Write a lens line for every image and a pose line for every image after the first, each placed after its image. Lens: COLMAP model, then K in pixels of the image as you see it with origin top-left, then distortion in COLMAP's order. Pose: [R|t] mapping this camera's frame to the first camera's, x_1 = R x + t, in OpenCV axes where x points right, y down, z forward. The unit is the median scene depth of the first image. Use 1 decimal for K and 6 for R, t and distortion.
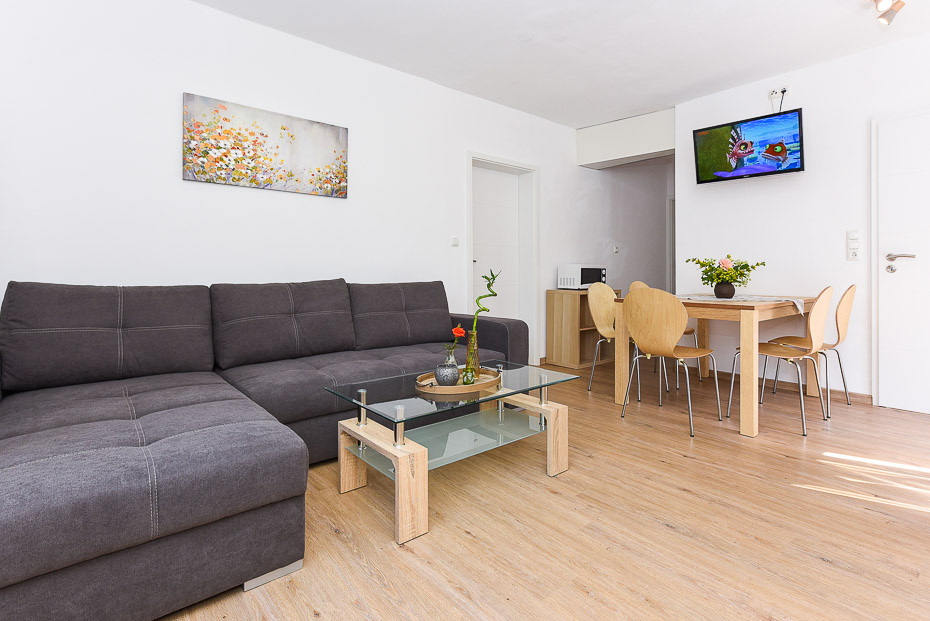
lens RADIAL K [[456.9, 0, 471.6], [0, 456.9, 277.2], [0, 0, 1]] dist [-0.008564, 0.000524]
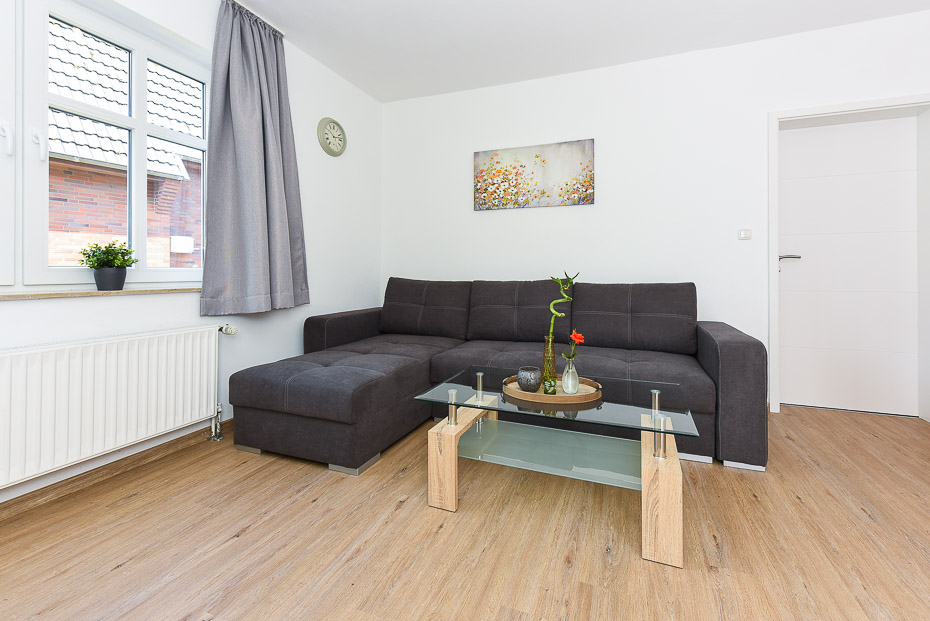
lens RADIAL K [[388.3, 0, 482.7], [0, 388.3, 273.6], [0, 0, 1]] dist [0.004552, -0.003071]
pose [[0.486332, 0.003028, -0.873769, 0.416178], [-0.007046, 0.999975, -0.000456, -0.005629], [0.873746, 0.006378, 0.486341, 0.337595]]
